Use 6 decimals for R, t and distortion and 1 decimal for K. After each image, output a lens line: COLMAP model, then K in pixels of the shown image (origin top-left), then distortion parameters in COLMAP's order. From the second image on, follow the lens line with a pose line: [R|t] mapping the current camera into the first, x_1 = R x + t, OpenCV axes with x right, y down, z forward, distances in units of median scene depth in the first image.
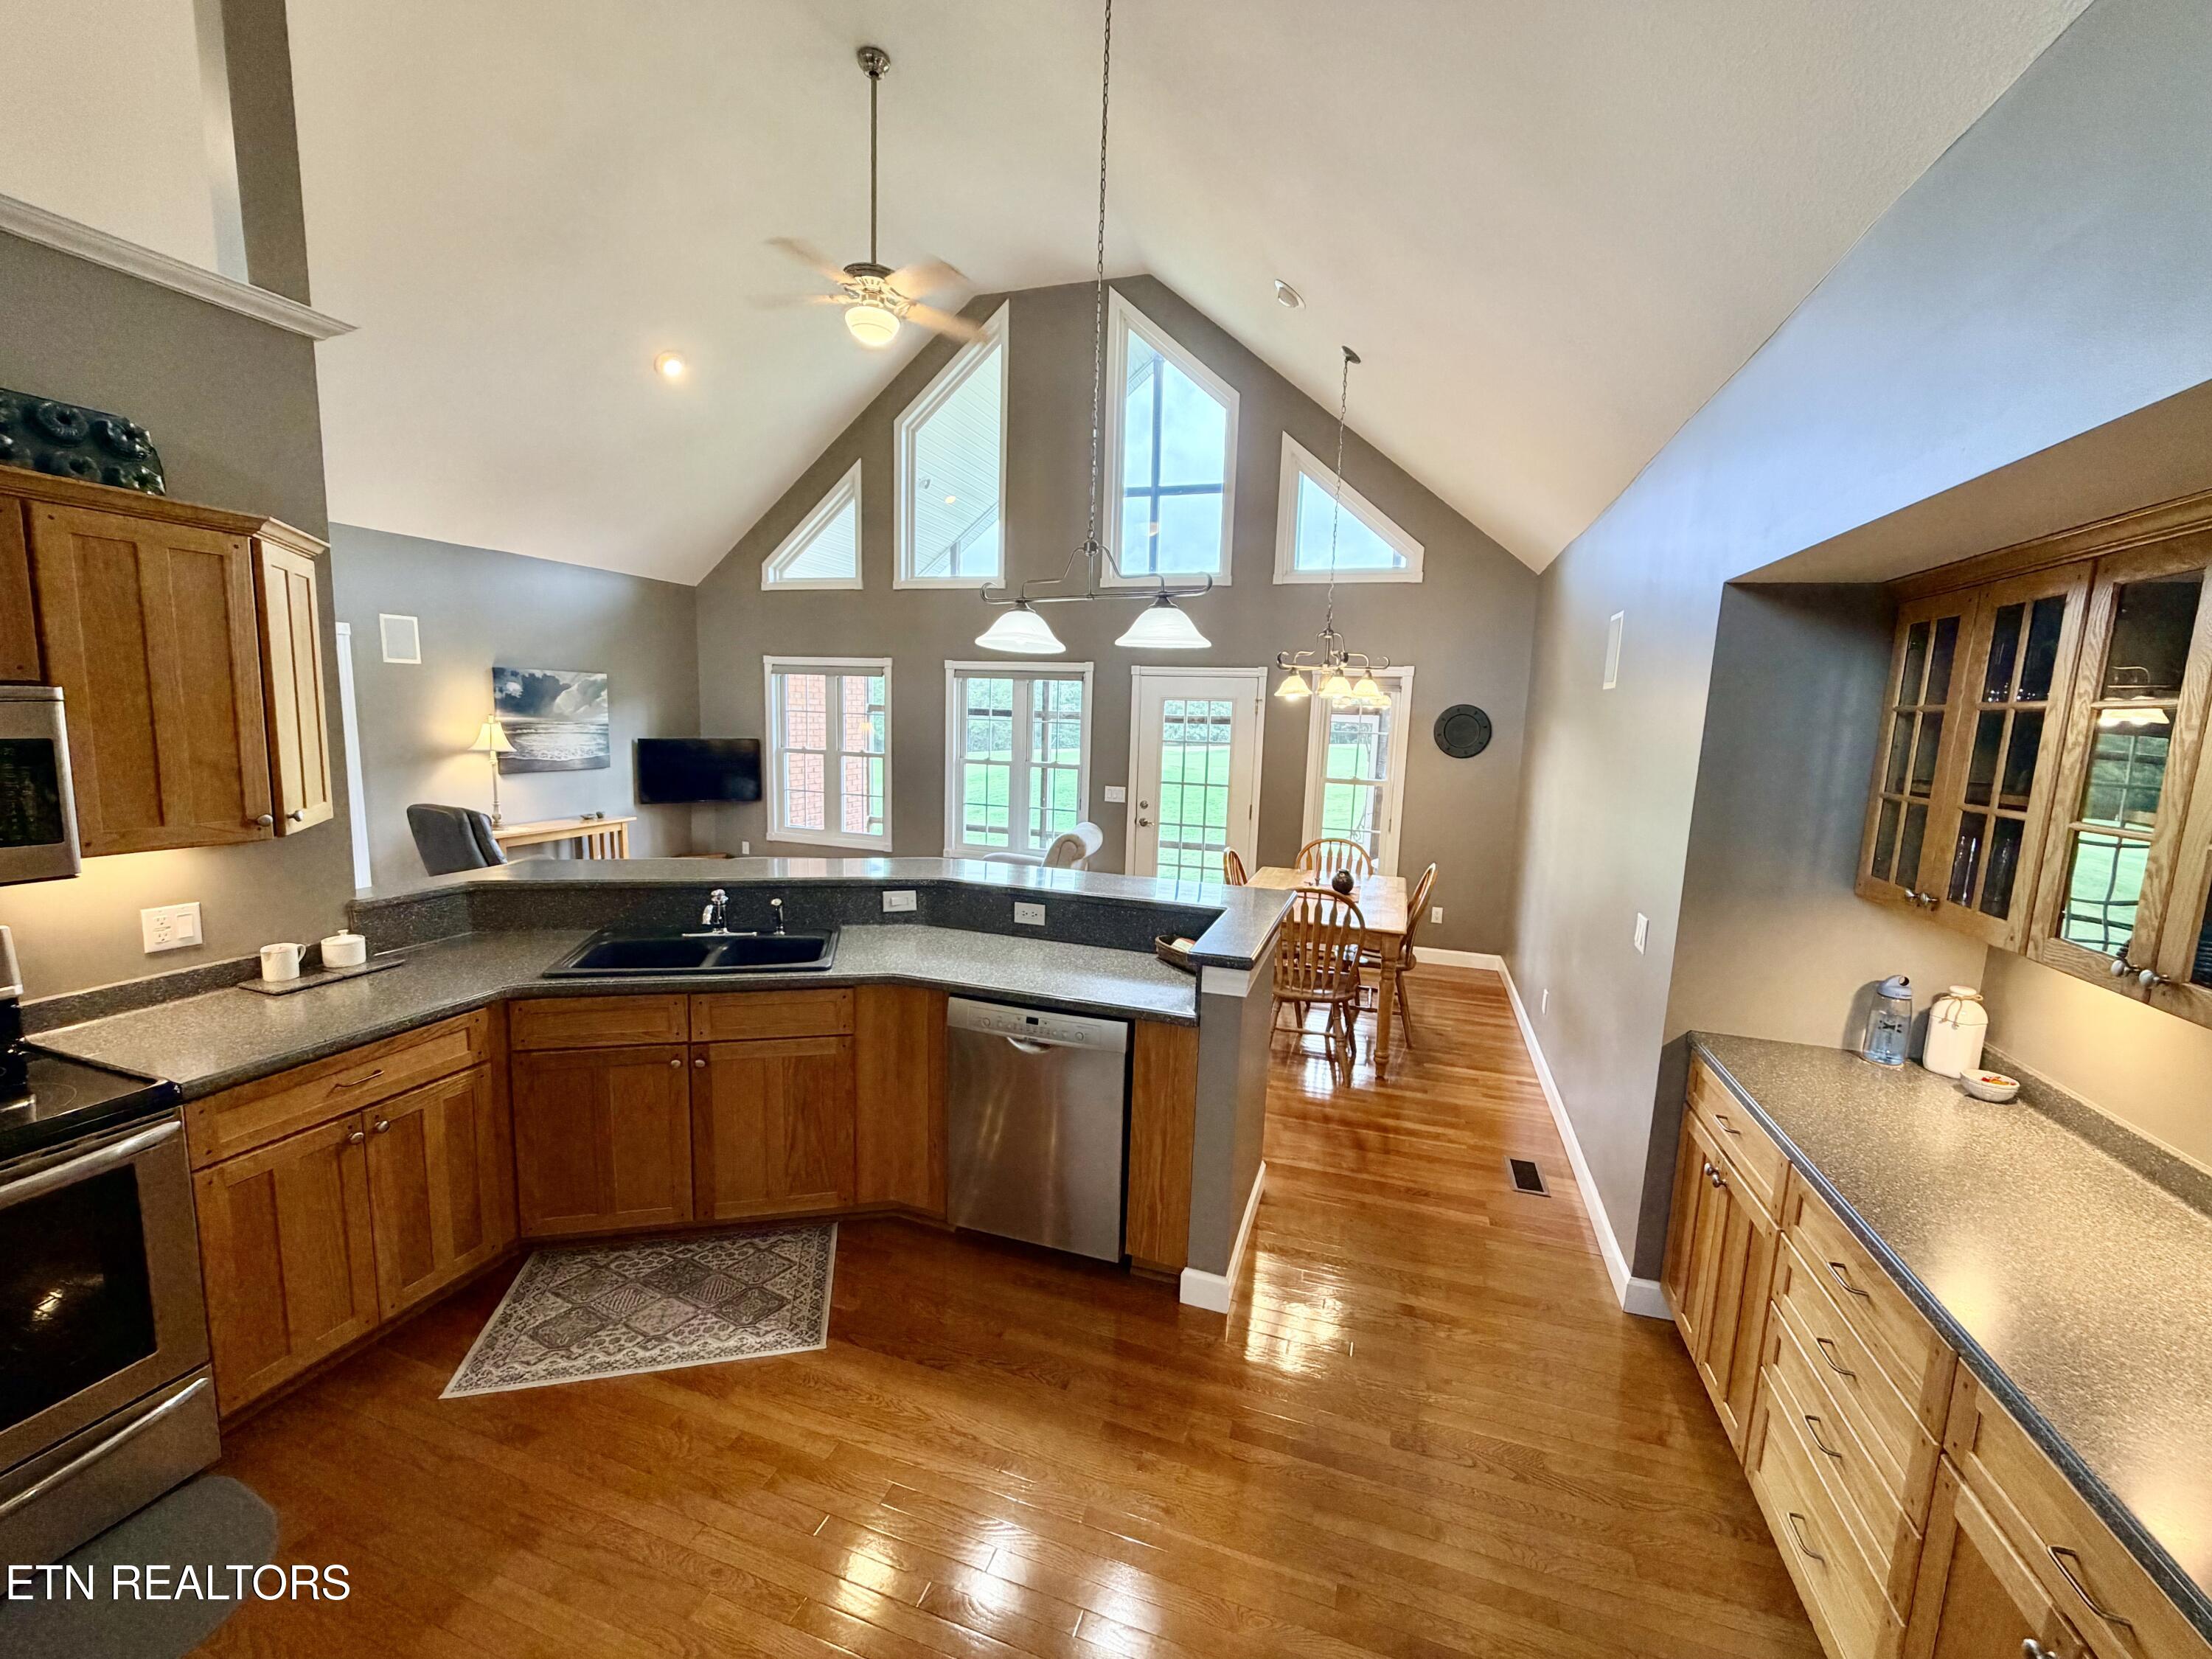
lens RADIAL K [[884.7, 0, 1106.0], [0, 884.7, 829.5], [0, 0, 1]] dist [-0.004274, -0.000644]
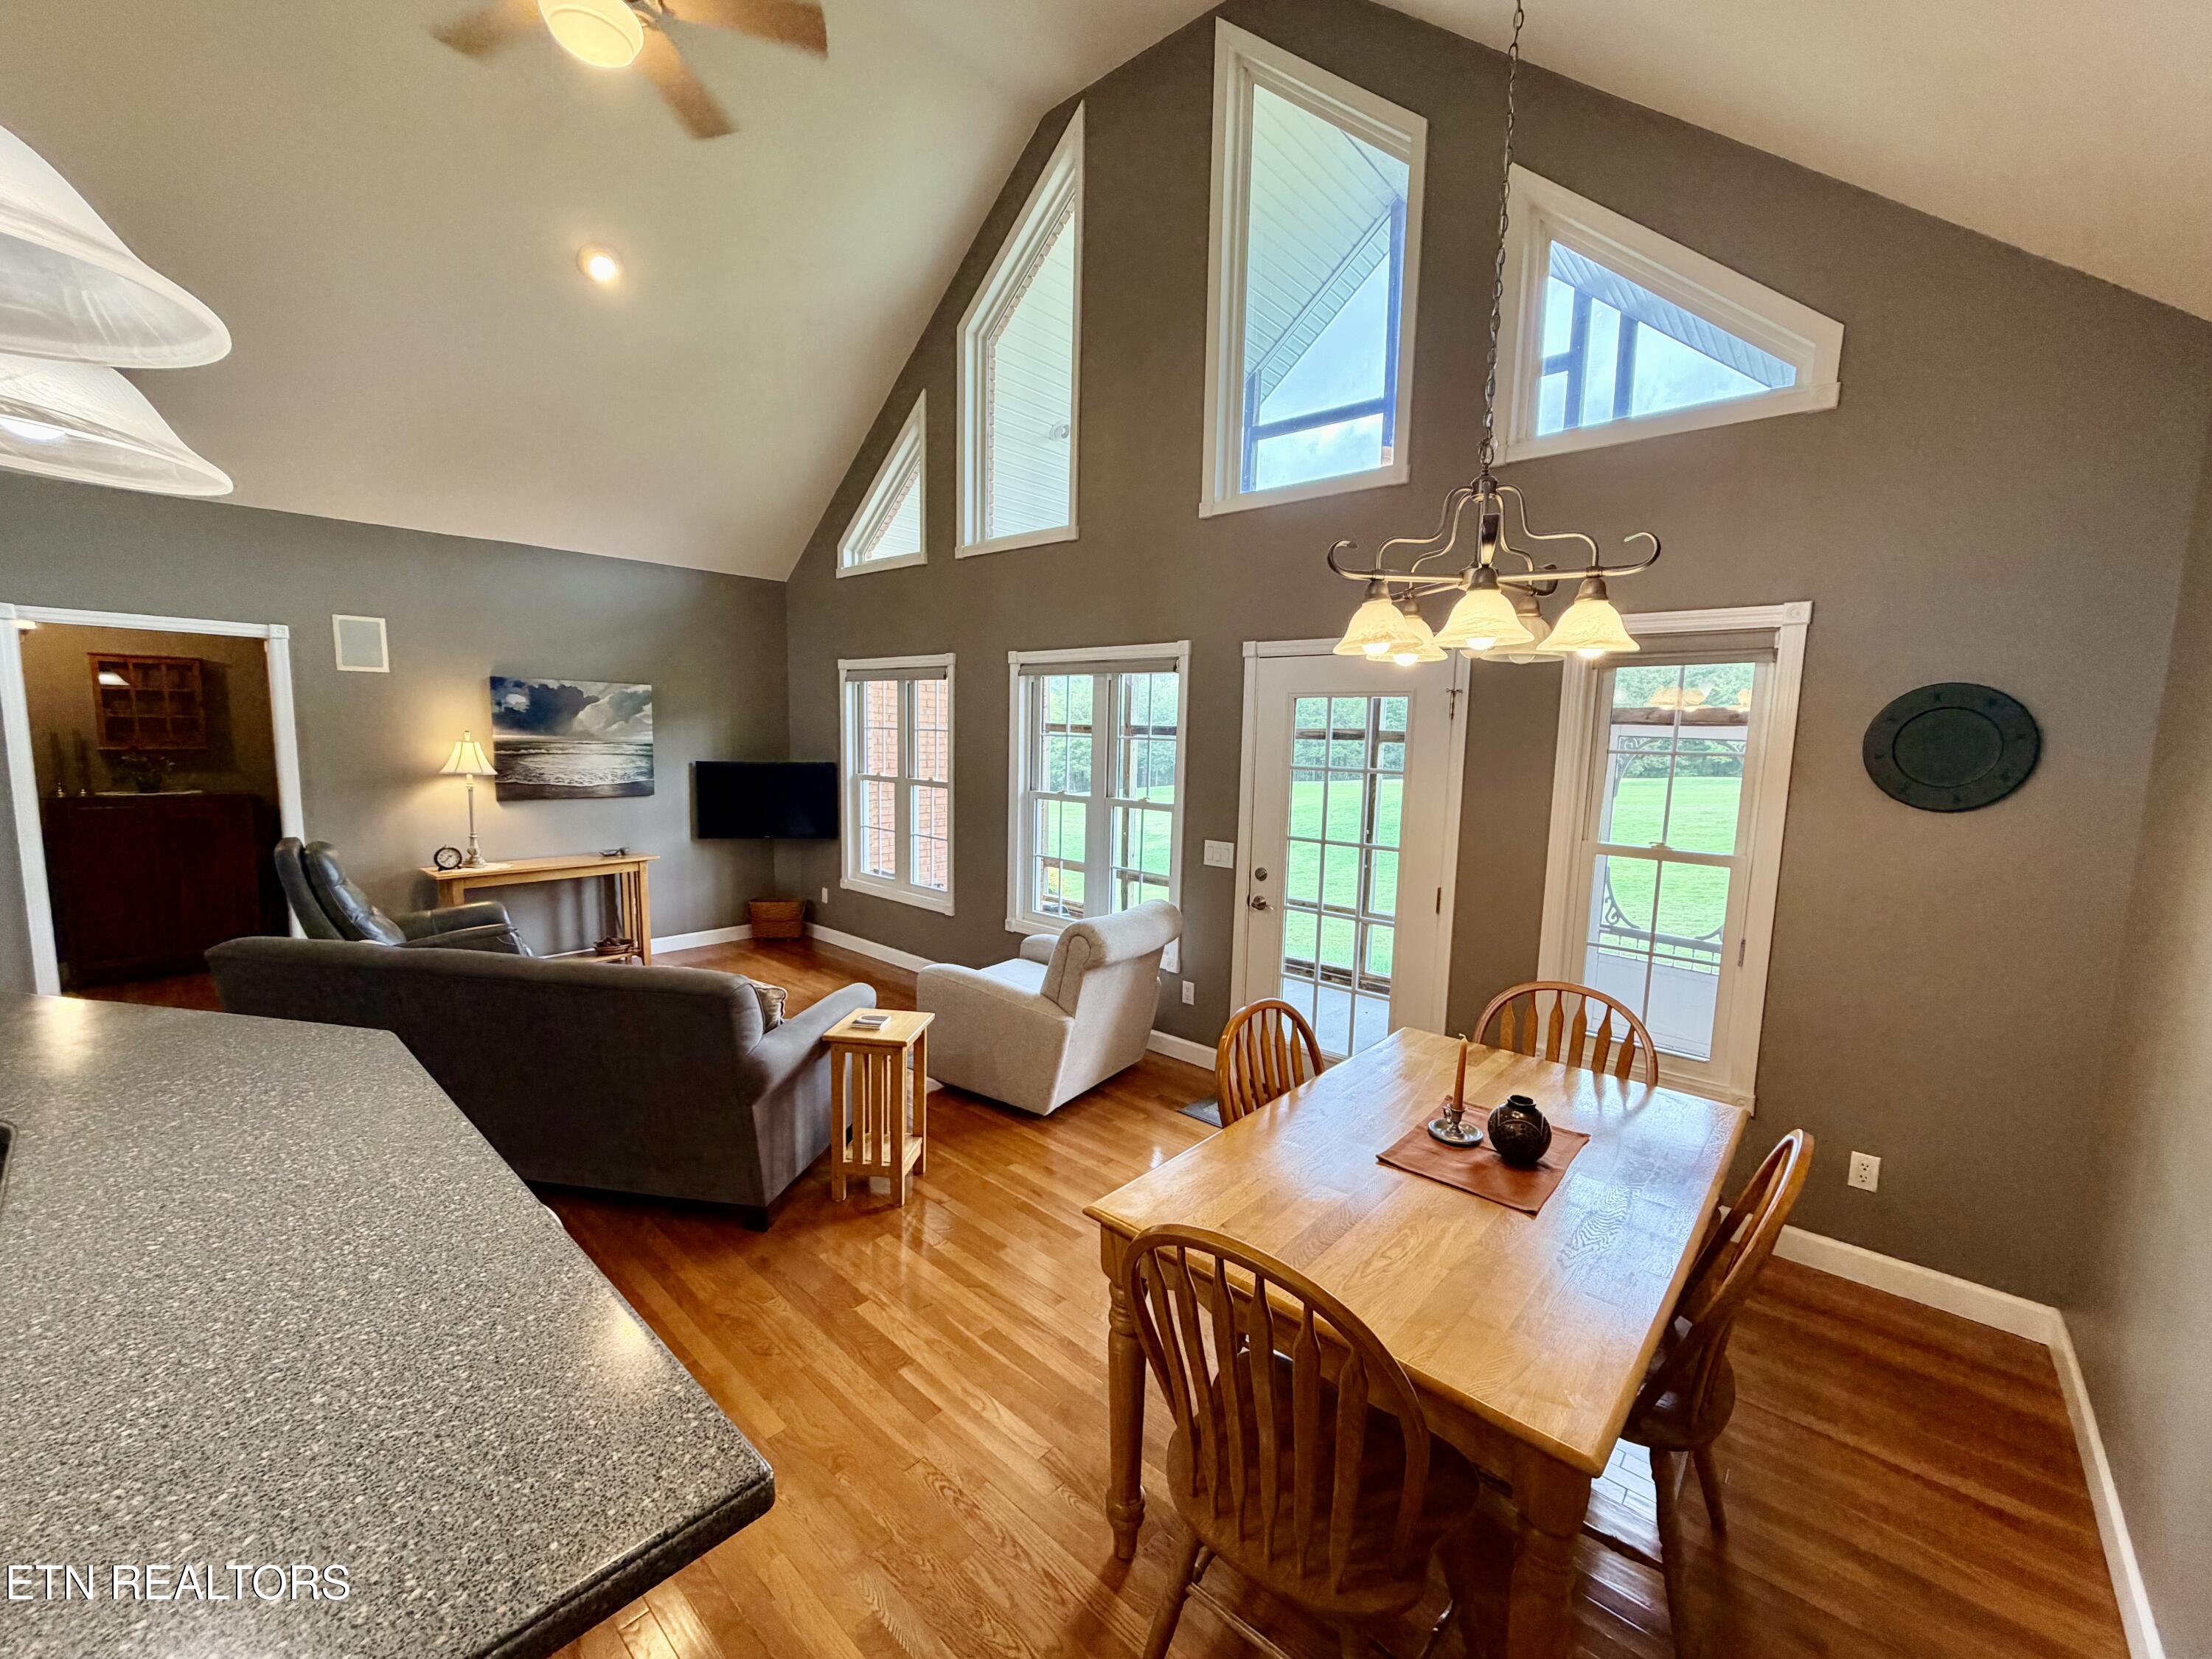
lens RADIAL K [[884.7, 0, 1106.0], [0, 884.7, 829.5], [0, 0, 1]] dist [-0.004274, -0.000644]
pose [[0.919145, 0.033165, -0.392522, 0.179393], [-0.045671, 0.998702, -0.022562, -0.039610], [0.391264, 0.038665, 0.919466, 0.410199]]
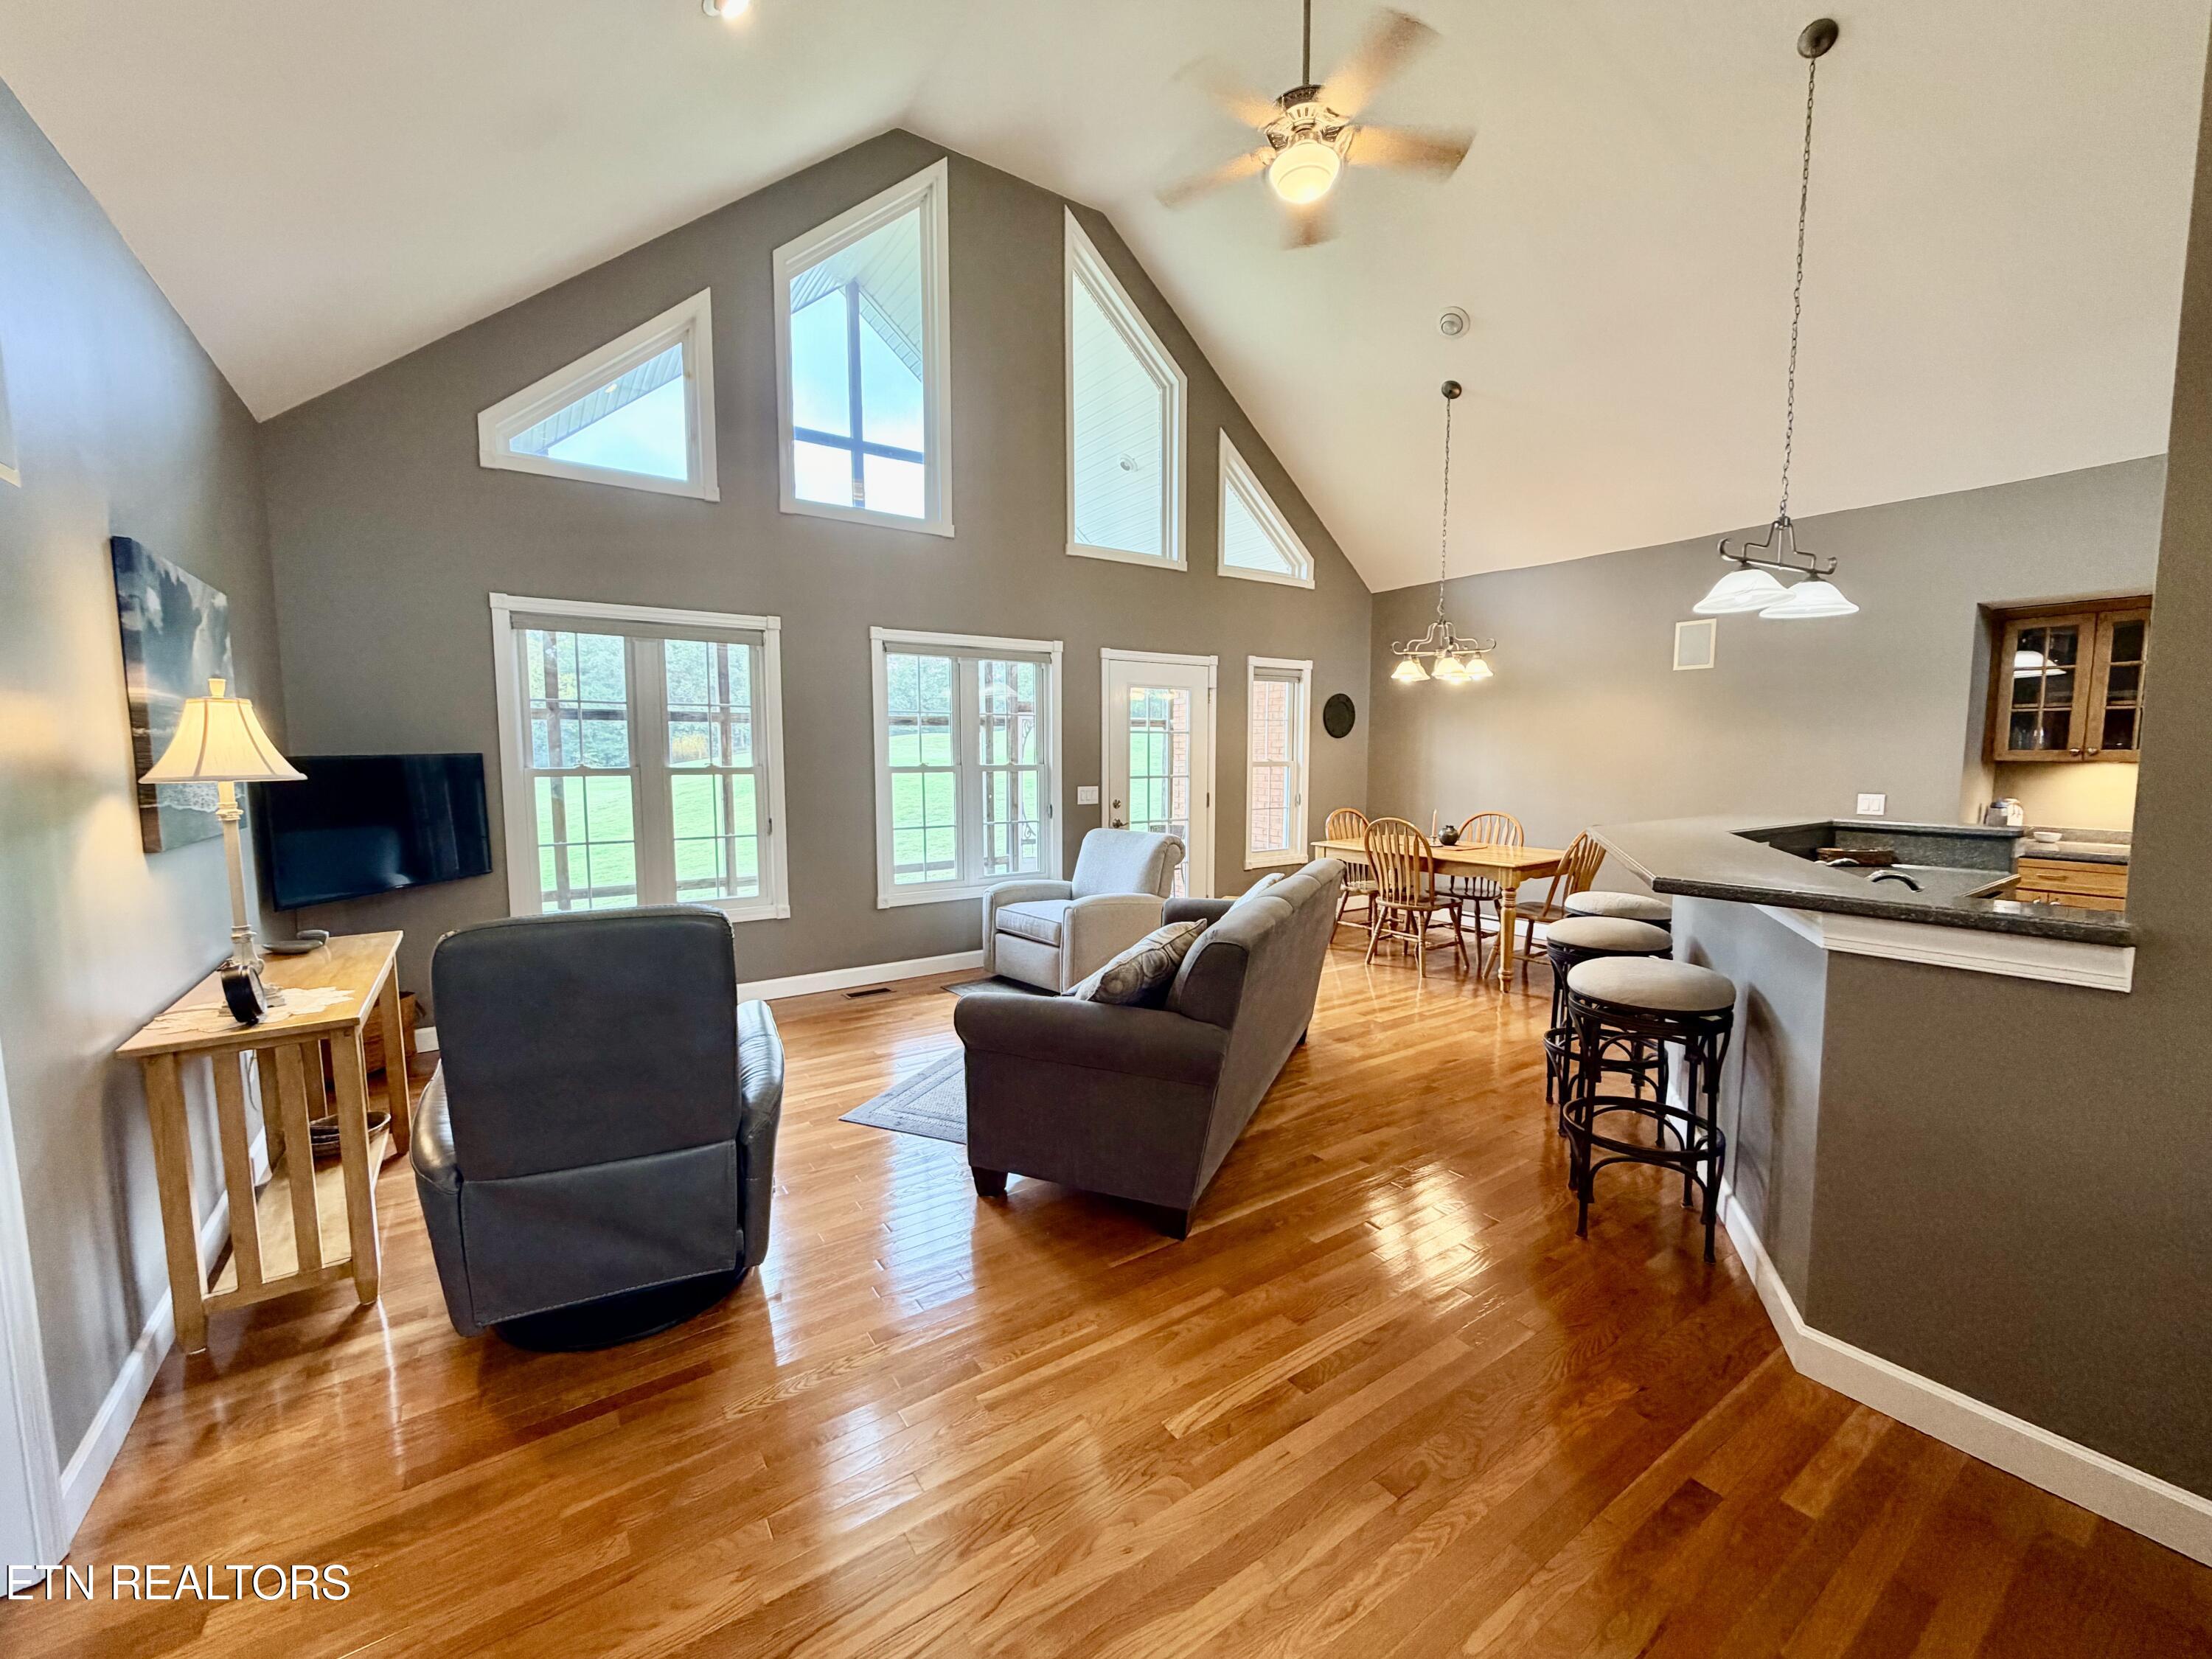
lens RADIAL K [[884.7, 0, 1106.0], [0, 884.7, 829.5], [0, 0, 1]] dist [-0.004274, -0.000644]
pose [[0.603912, -0.104213, 0.790209, -0.673792], [0.123986, 0.991630, 0.036021, -0.035728], [-0.787349, 0.076222, 0.611778, 0.461818]]
